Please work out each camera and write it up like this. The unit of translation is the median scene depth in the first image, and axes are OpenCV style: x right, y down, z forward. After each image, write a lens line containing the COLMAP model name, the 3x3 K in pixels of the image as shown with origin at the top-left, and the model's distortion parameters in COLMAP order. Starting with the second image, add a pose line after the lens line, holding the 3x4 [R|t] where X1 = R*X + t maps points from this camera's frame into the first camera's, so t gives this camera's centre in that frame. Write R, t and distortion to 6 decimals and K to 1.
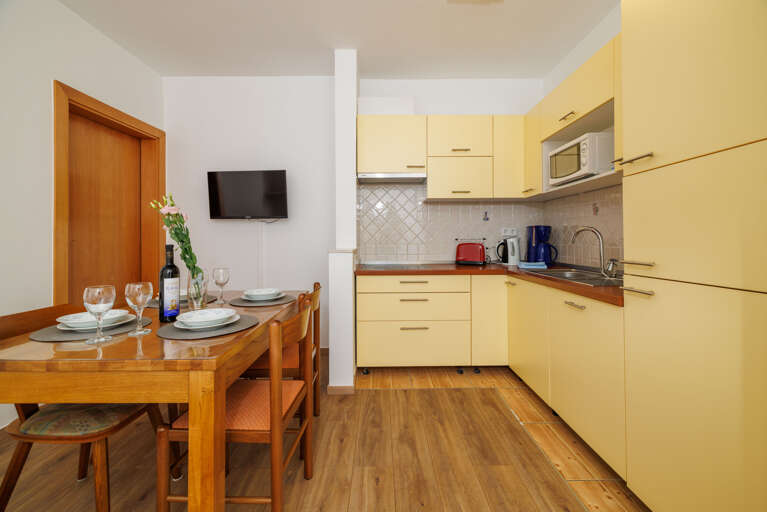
lens RADIAL K [[325.1, 0, 380.8], [0, 325.1, 237.8], [0, 0, 1]] dist [0.001240, 0.000107]
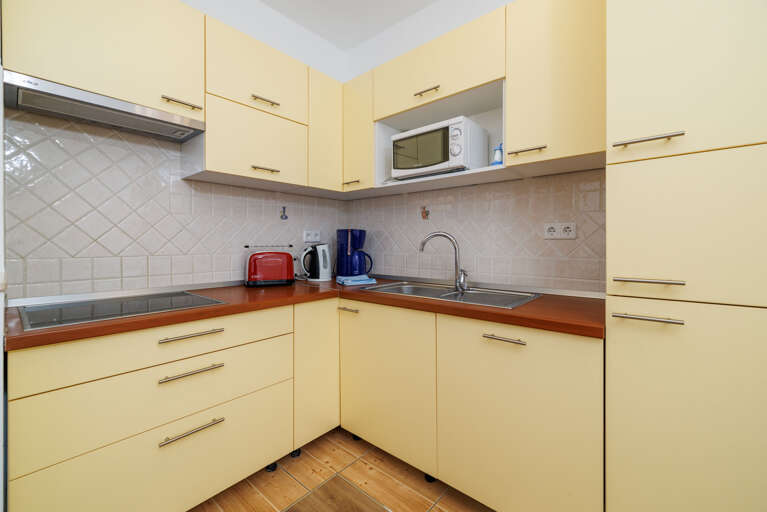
lens RADIAL K [[321.2, 0, 385.9], [0, 321.2, 246.3], [0, 0, 1]] dist [0.000224, 0.000021]
pose [[0.648898, -0.000950, 0.760875, -0.072966], [-0.006222, 0.999959, 0.006556, -0.001091], [-0.760850, -0.008989, 0.648866, 0.471699]]
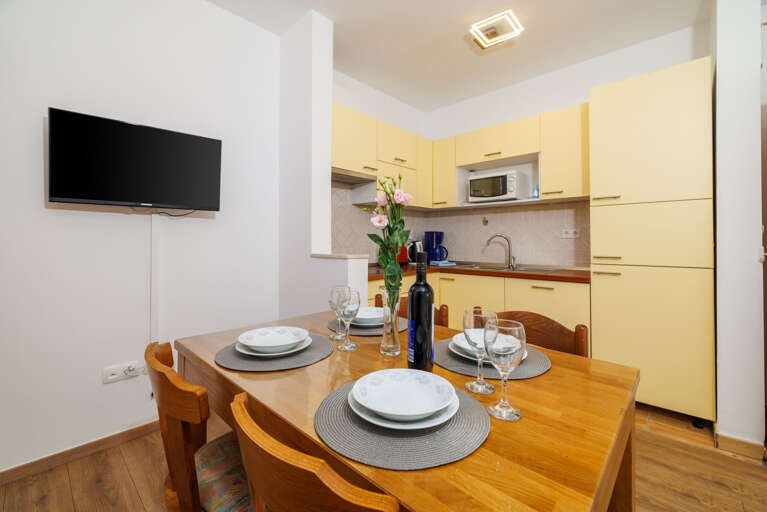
lens RADIAL K [[325.1, 0, 380.8], [0, 325.1, 237.8], [0, 0, 1]] dist [0.001240, 0.000107]
pose [[0.686432, 0.011405, 0.727105, -0.634776], [-0.007303, 0.999935, -0.008790, -0.000881], [-0.727158, 0.000724, 0.686470, 0.329747]]
